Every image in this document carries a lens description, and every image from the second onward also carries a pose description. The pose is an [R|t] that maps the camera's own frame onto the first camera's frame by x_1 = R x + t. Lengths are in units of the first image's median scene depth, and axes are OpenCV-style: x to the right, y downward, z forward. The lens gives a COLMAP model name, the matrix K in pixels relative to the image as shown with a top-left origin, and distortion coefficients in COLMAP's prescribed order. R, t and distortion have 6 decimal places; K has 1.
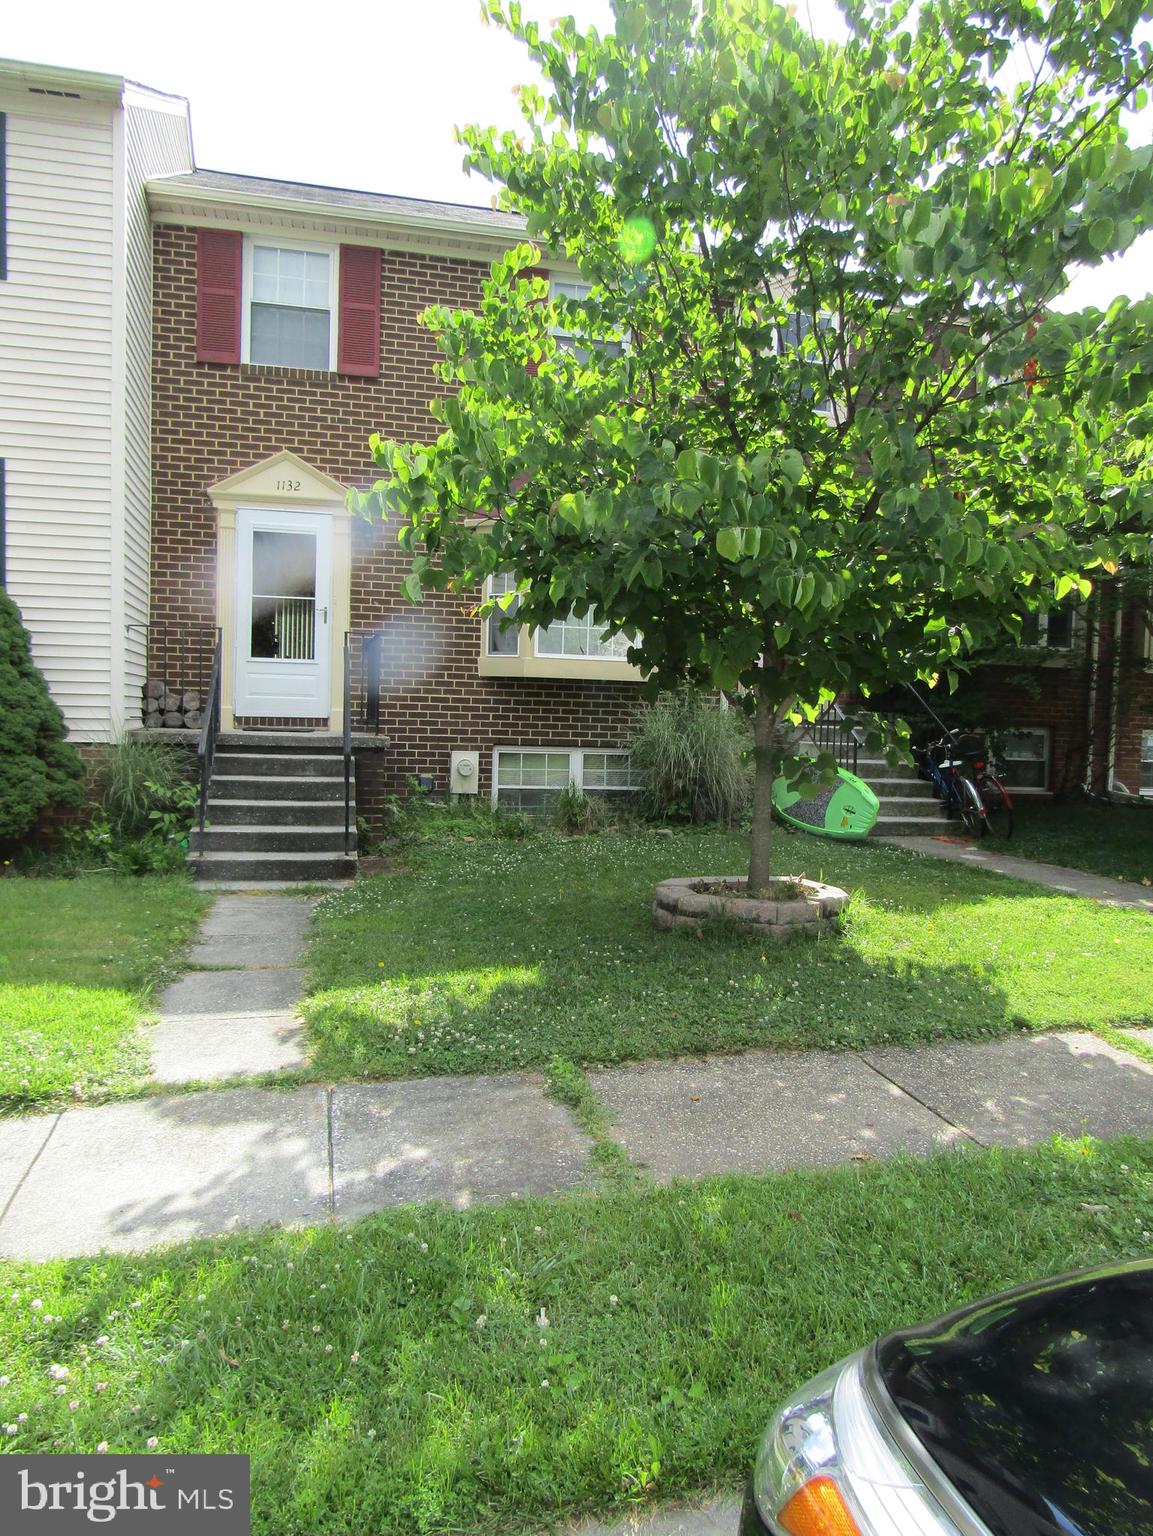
lens RADIAL K [[1105.0, 0, 576.5], [0, 1105.0, 768.0], [0, 0, 1]] dist [-0.011054, 0.000159]
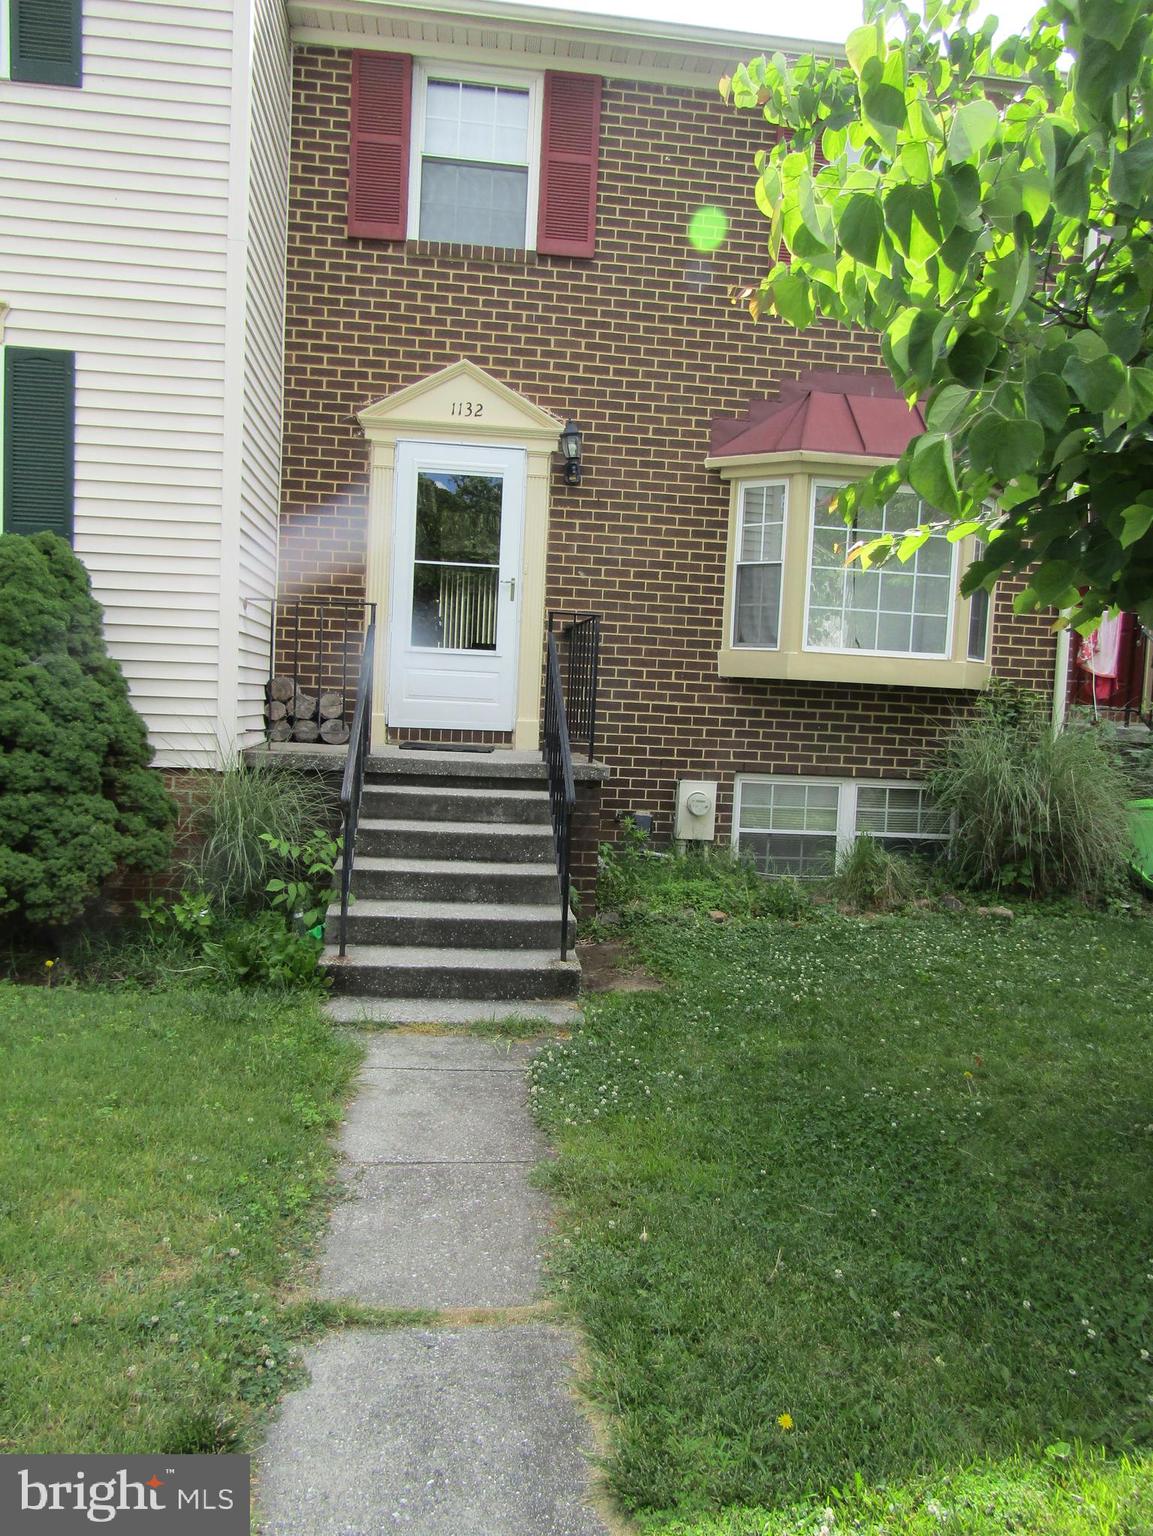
lens RADIAL K [[1105.0, 0, 576.5], [0, 1105.0, 768.0], [0, 0, 1]] dist [-0.011054, 0.000159]
pose [[0.993567, 0.025392, -0.110361, -0.105825], [-0.024297, 0.999641, 0.011248, -0.031427], [0.110607, -0.008495, 0.993828, 0.292278]]
